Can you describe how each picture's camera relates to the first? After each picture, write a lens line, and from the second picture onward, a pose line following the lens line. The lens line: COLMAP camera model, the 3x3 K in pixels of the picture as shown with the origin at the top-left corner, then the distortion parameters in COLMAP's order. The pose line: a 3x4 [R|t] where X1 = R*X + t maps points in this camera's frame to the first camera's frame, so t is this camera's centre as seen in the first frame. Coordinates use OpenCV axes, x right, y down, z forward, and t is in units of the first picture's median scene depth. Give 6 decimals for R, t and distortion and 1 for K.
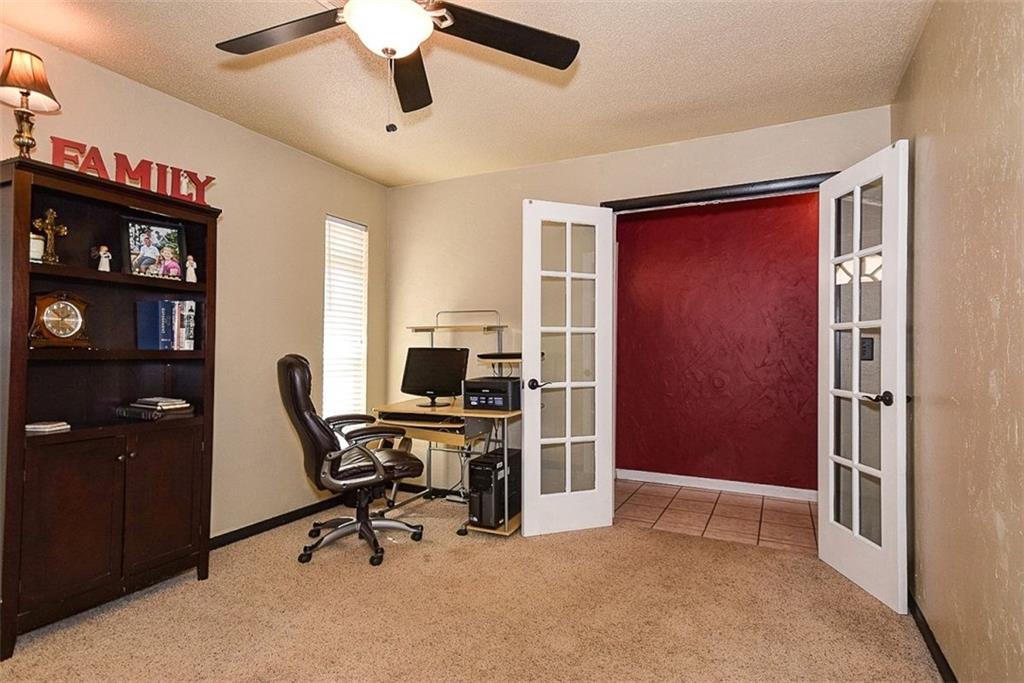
lens RADIAL K [[540.0, 0, 503.5], [0, 540.0, 346.7], [0, 0, 1]] dist [0.025088, 0.000791]
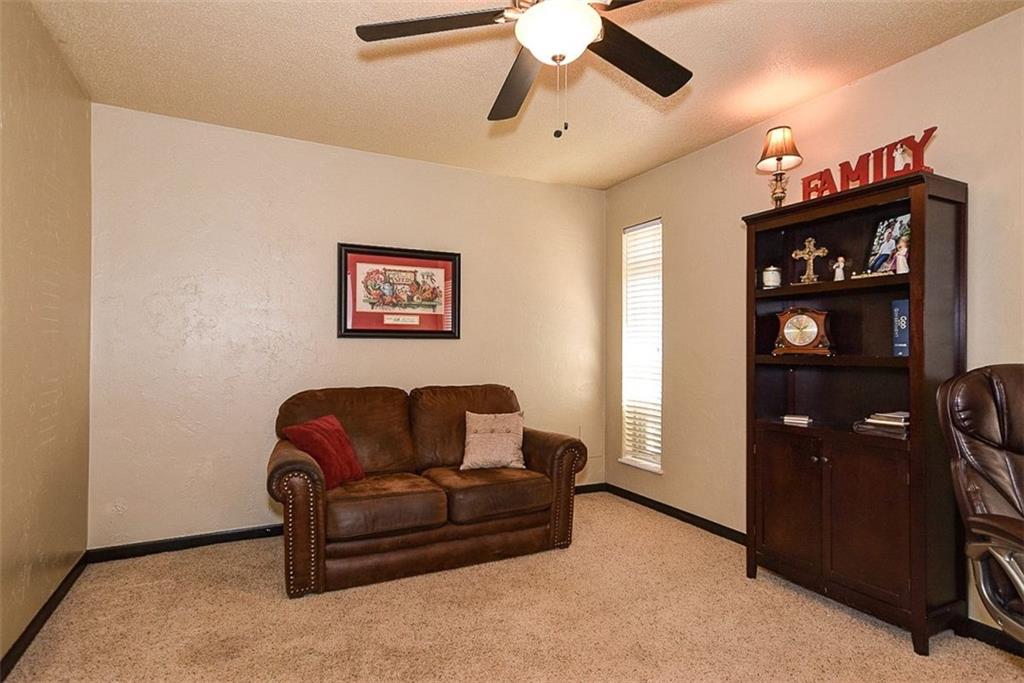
lens RADIAL K [[540.0, 0, 503.5], [0, 540.0, 346.7], [0, 0, 1]] dist [0.025088, 0.000791]
pose [[-0.608208, -0.007441, -0.793742, 0.483979], [0.003299, 0.999924, -0.011902, -0.003175], [0.793771, -0.009858, -0.608137, 1.134194]]
